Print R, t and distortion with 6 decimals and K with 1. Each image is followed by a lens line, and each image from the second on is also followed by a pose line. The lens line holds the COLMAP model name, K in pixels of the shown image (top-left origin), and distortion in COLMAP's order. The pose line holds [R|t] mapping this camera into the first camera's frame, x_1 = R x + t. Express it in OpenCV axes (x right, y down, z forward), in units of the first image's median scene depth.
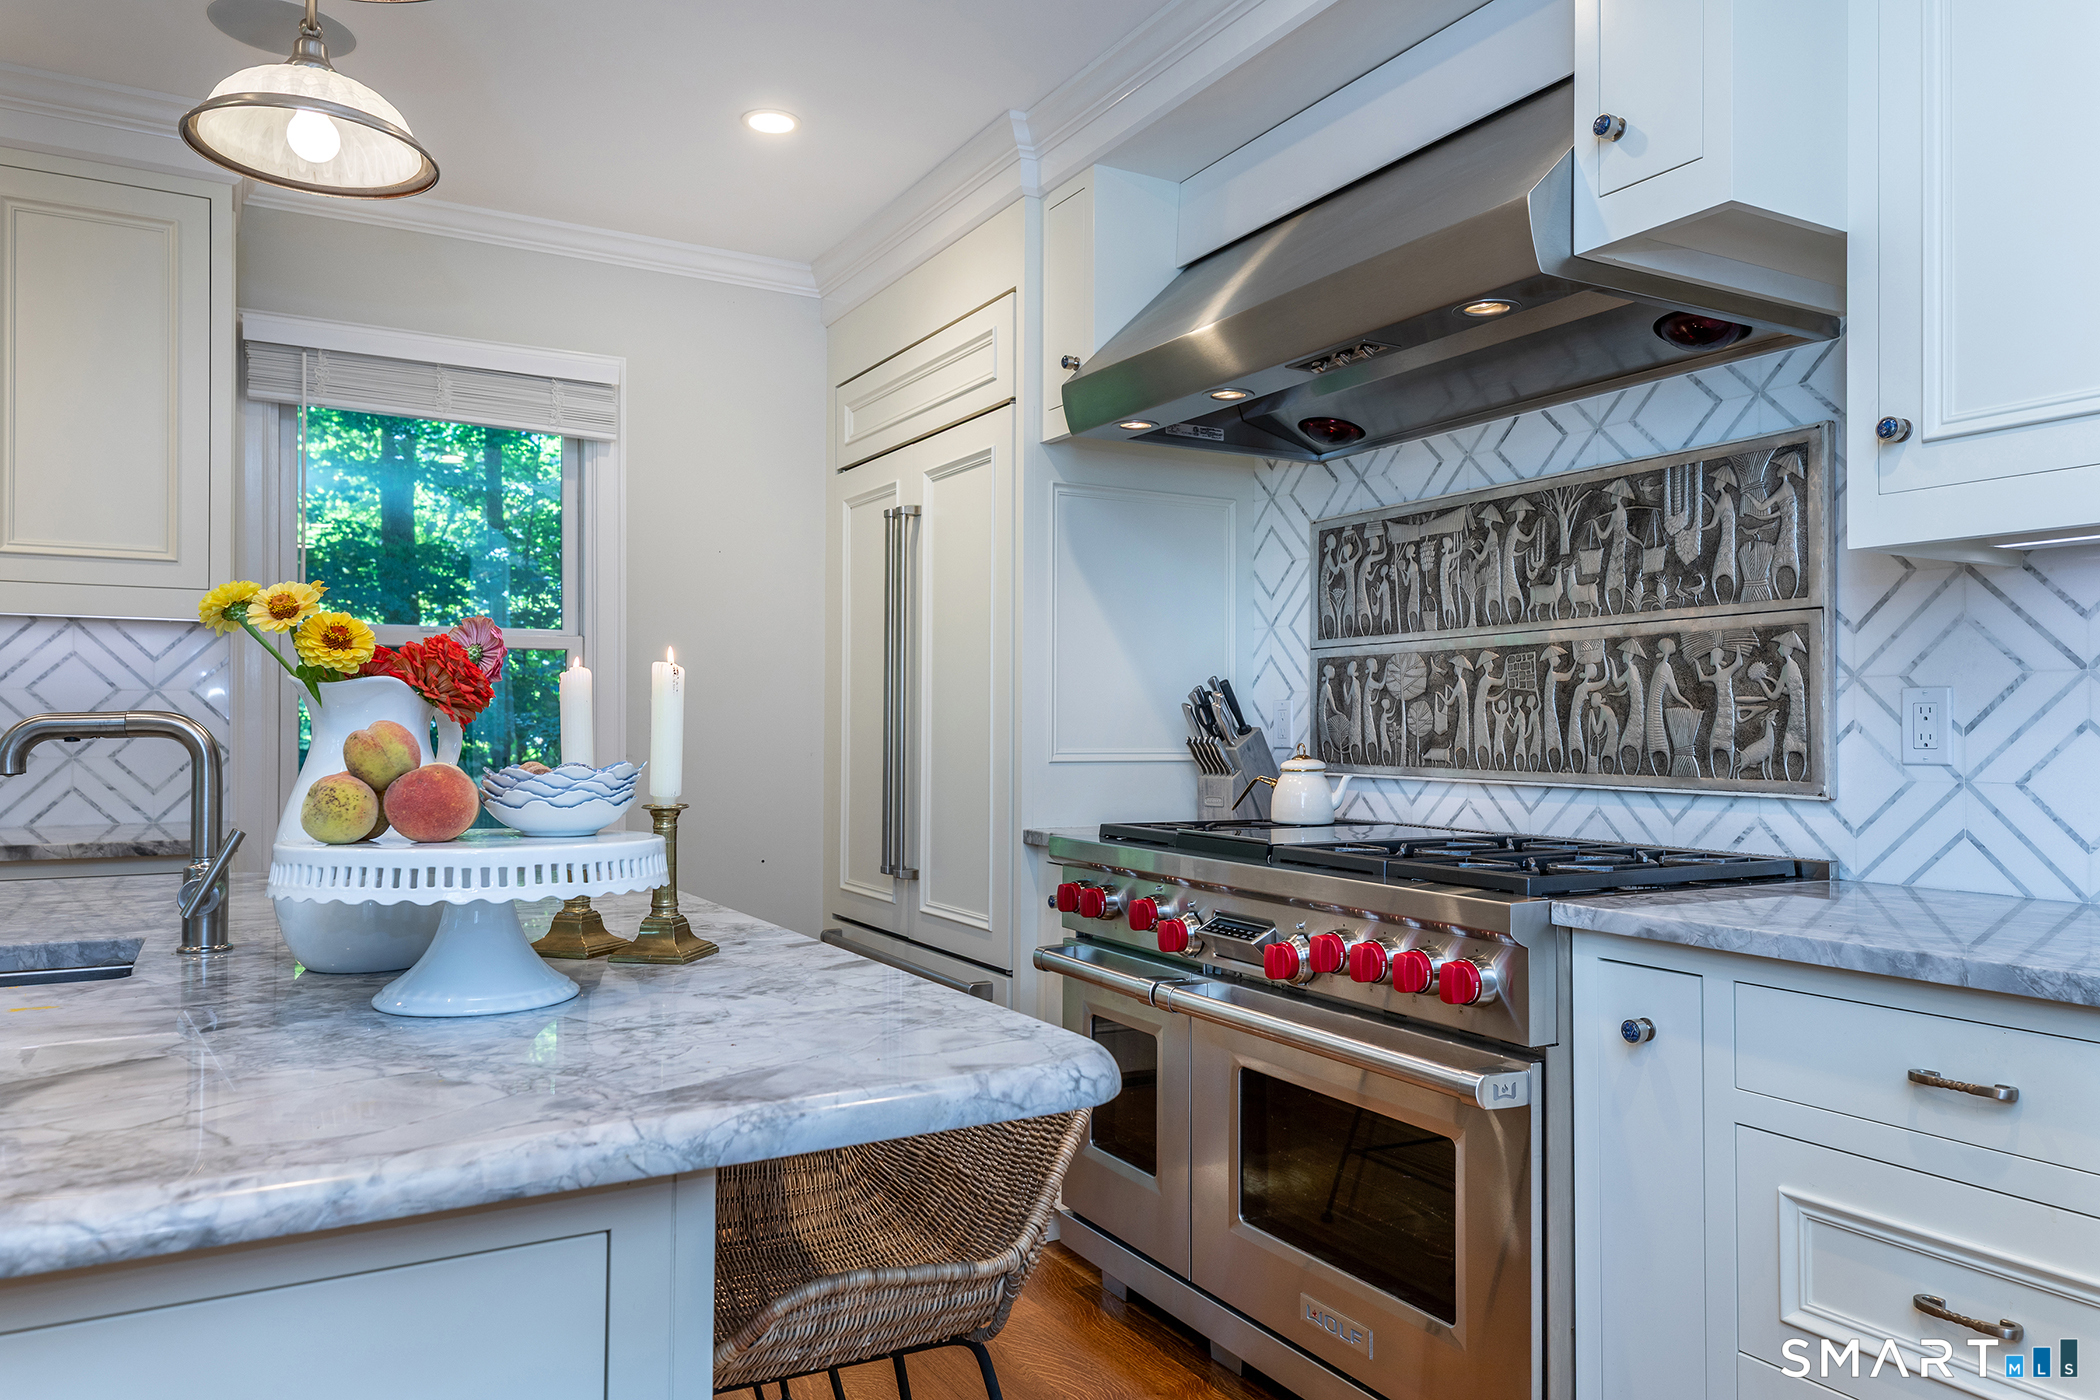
lens RADIAL K [[1421.3, 0, 1050.0], [0, 1421.3, 700.0], [0, 0, 1]] dist [0.067520, -0.093673]
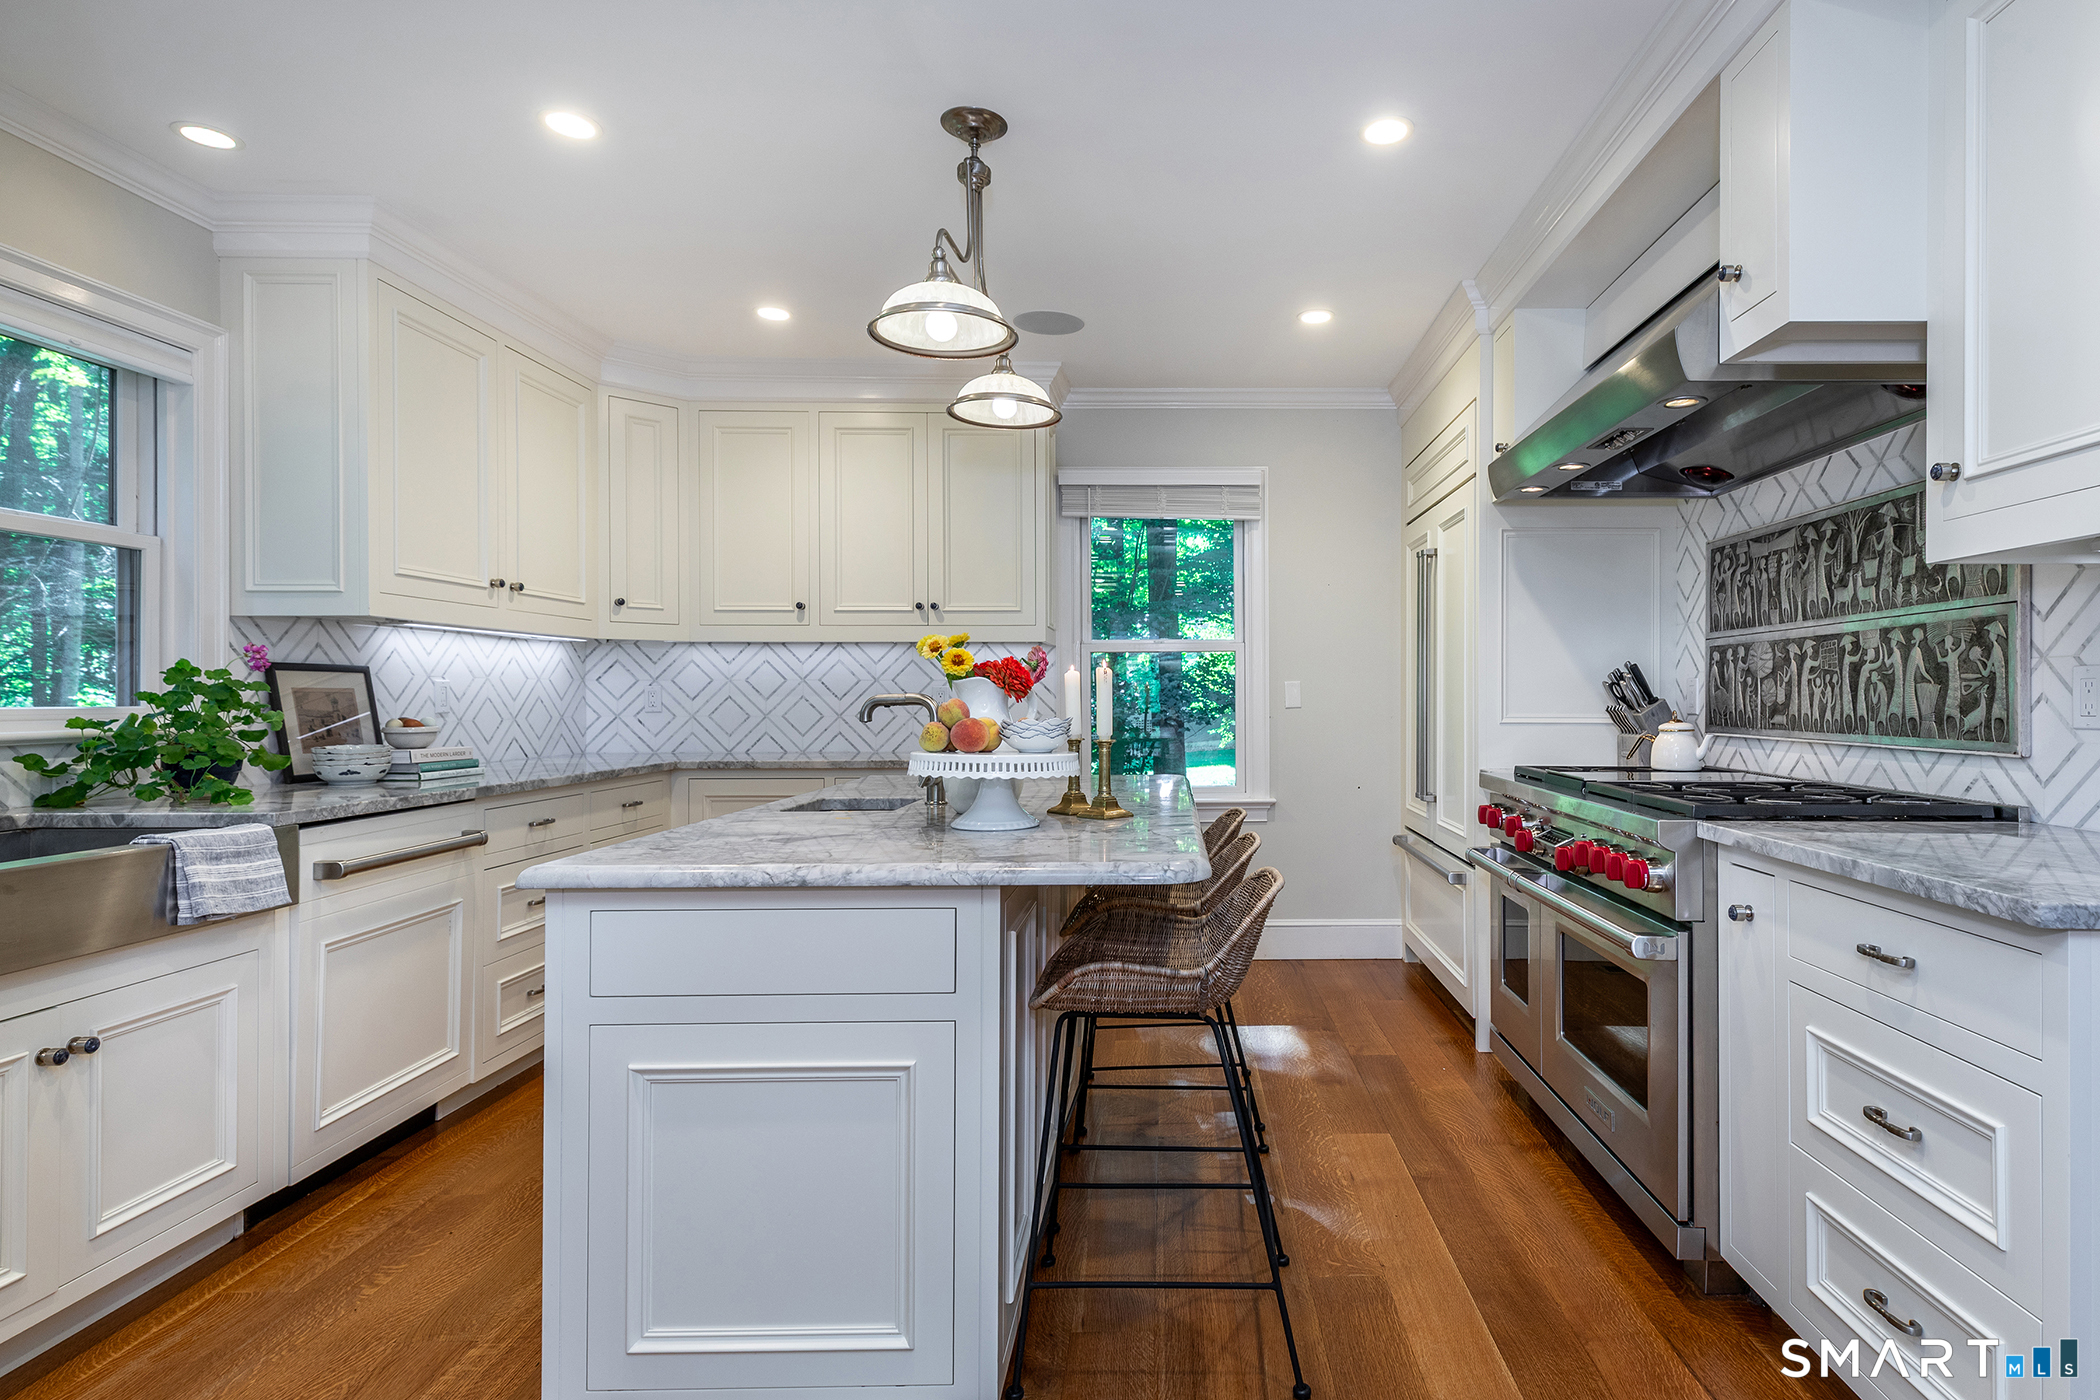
lens RADIAL K [[918.9, 0, 1050.0], [0, 918.9, 700.0], [0, 0, 1]] dist [-0.001930, -0.000361]
pose [[0.862338, -0.001411, -0.506331, 0.153686], [0.011561, 0.999790, 0.016903, -0.001979], [0.506201, -0.020429, 0.862174, -0.068315]]
